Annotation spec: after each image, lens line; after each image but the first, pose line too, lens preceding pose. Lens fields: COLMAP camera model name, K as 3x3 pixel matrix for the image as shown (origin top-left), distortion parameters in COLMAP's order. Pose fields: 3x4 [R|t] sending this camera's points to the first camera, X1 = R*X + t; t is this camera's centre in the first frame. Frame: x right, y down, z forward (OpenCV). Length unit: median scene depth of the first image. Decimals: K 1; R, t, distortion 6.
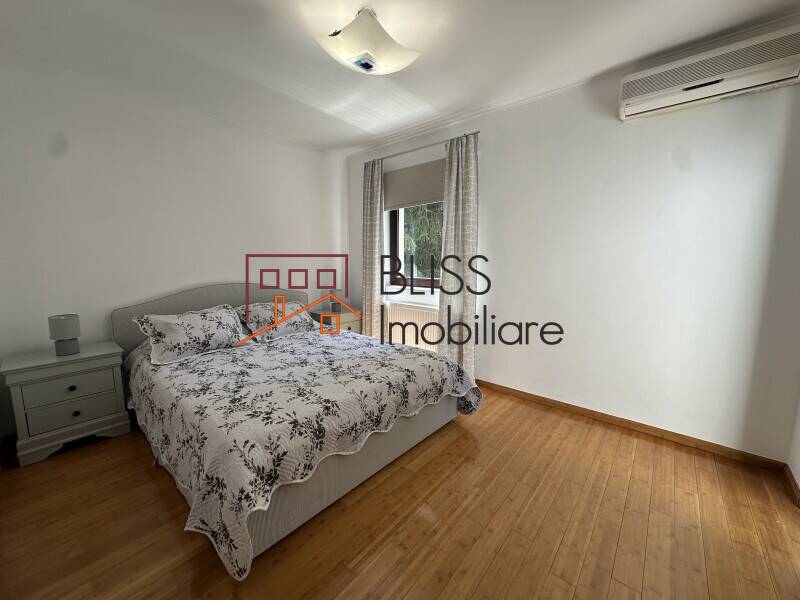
lens RADIAL K [[321.5, 0, 400.0], [0, 321.5, 300.0], [0, 0, 1]] dist [-0.003075, -0.000002]
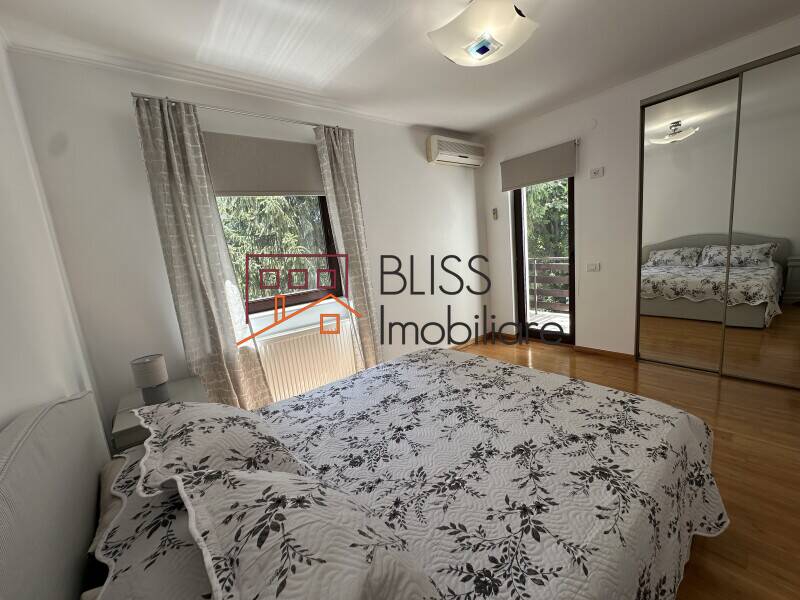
lens RADIAL K [[312.7, 0, 396.3], [0, 312.7, 312.1], [0, 0, 1]] dist [-0.000377, 0.000006]
pose [[0.177161, -0.218895, 0.959531, -0.997811], [0.229043, 0.957353, 0.176109, -0.174365], [-0.957159, 0.188574, 0.219742, 1.003368]]
